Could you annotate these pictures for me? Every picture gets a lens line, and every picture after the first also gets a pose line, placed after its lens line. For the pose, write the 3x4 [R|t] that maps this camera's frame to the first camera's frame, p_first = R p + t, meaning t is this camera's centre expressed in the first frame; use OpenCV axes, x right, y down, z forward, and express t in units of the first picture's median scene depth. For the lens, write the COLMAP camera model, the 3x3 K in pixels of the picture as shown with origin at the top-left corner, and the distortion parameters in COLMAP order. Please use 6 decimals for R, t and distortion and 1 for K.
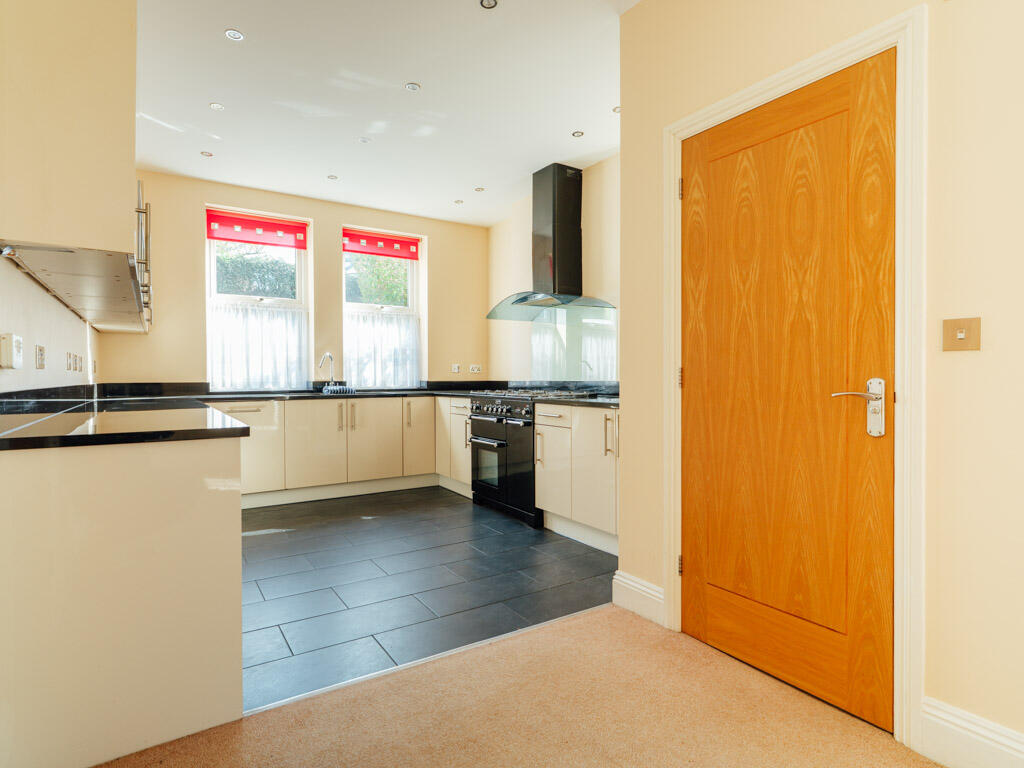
lens RADIAL K [[555.0, 0, 500.9], [0, 555.0, 372.0], [0, 0, 1]] dist [0.012408, -0.005082]
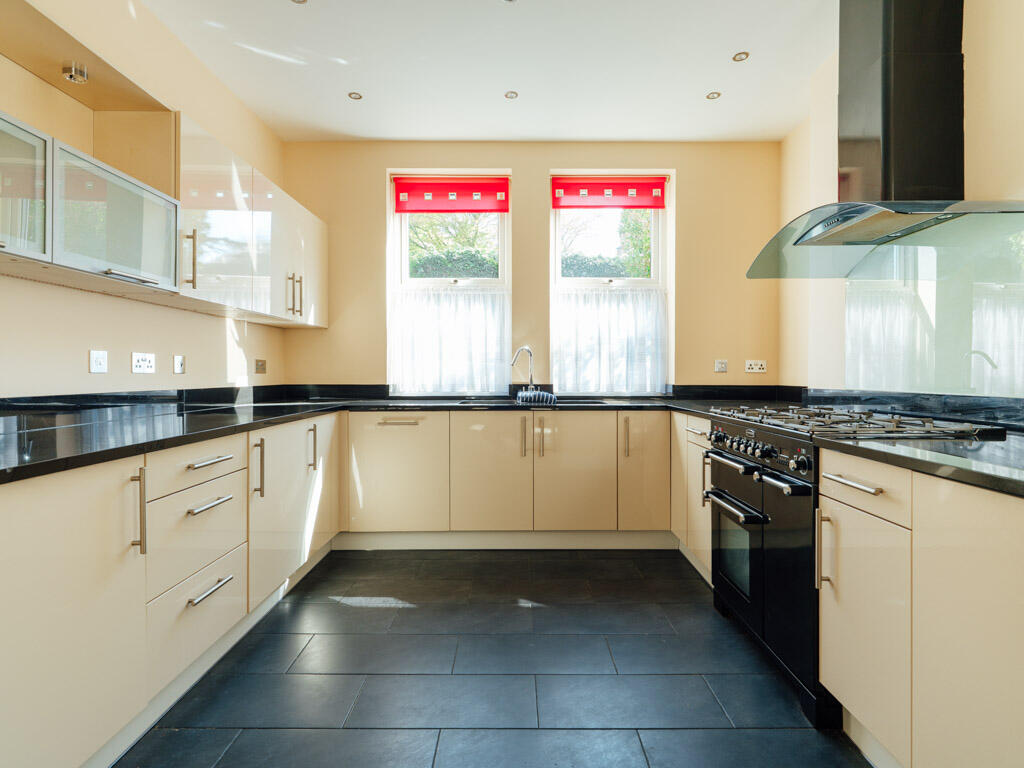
lens RADIAL K [[555.0, 0, 514.8], [0, 555.0, 373.1], [0, 0, 1]] dist [0.012408, -0.005082]
pose [[0.851056, 0.002675, -0.525067, 0.063970], [0.002343, 0.999958, 0.008892, -0.004894], [0.525069, -0.008798, 0.851014, 0.364544]]
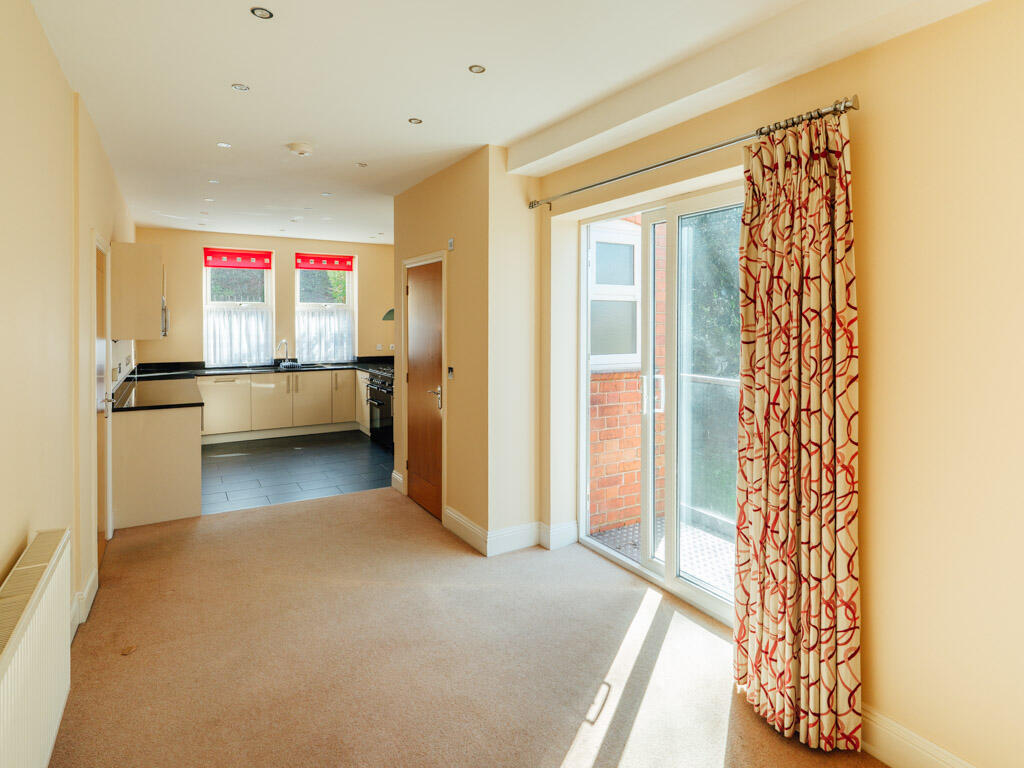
lens RADIAL K [[555.0, 0, 500.7], [0, 555.0, 320.1], [0, 0, 1]] dist [0.012408, -0.005082]
pose [[0.999483, -0.001199, -0.032134, 0.319866], [0.001357, 0.999987, 0.004880, -0.094813], [0.032128, -0.004921, 0.999472, -0.476931]]
